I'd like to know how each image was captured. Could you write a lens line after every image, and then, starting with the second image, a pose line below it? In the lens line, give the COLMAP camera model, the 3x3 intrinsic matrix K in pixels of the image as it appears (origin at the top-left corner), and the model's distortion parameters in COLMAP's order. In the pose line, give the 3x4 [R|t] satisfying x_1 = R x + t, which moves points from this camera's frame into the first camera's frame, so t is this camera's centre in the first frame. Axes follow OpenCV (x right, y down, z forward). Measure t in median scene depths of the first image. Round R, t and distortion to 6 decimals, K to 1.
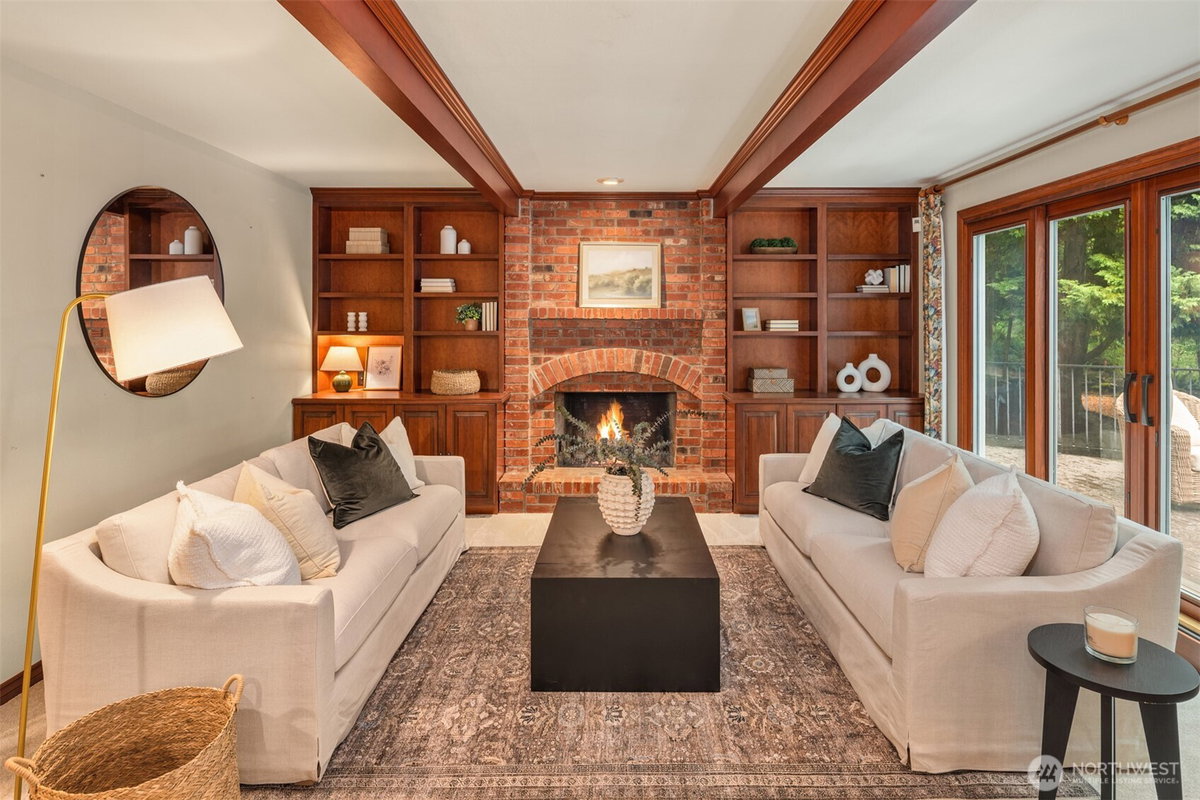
lens RADIAL K [[647.0, 0, 621.7], [0, 647.0, 319.6], [0, 0, 1]] dist [-0.001105, -0.001790]
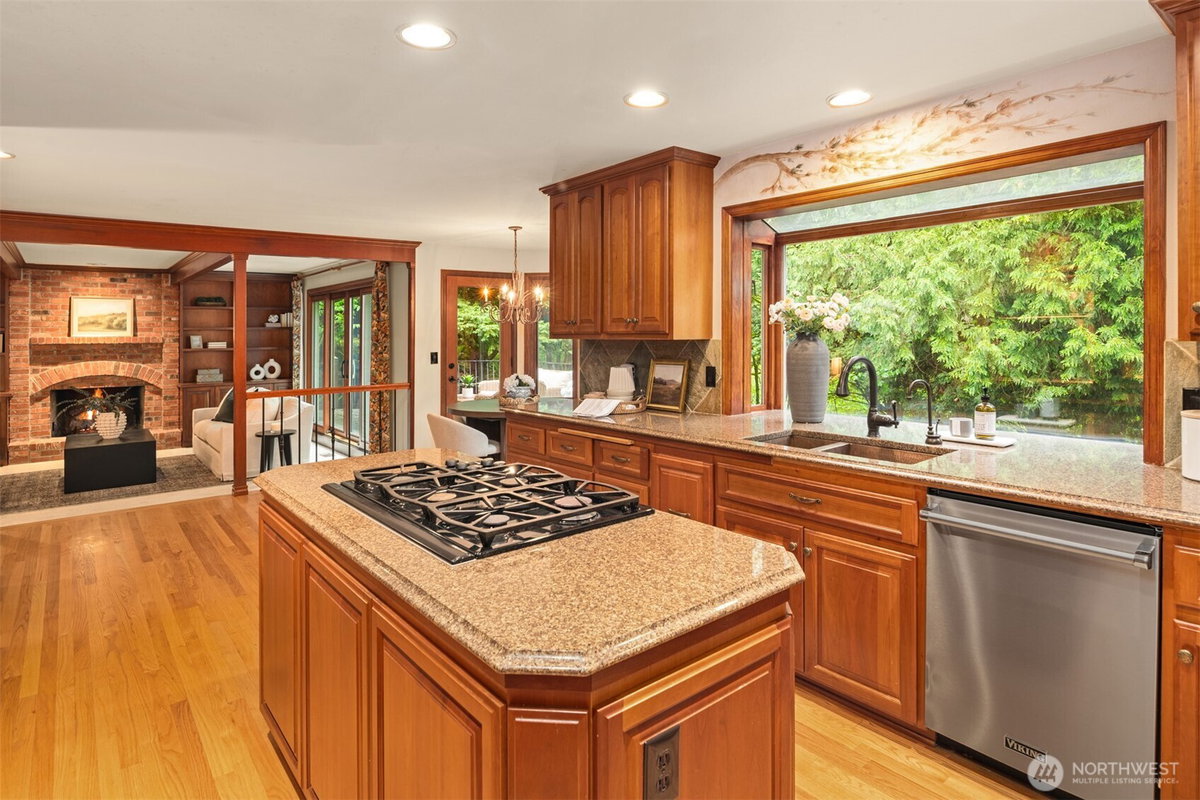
lens RADIAL K [[647.0, 0, 621.7], [0, 647.0, 319.6], [0, 0, 1]] dist [-0.001105, -0.001790]
pose [[0.769009, 0.001782, 0.639236, -0.038143], [0.010233, 0.999834, -0.015098, -0.023546], [-0.639156, 0.018152, 0.768863, -1.130275]]
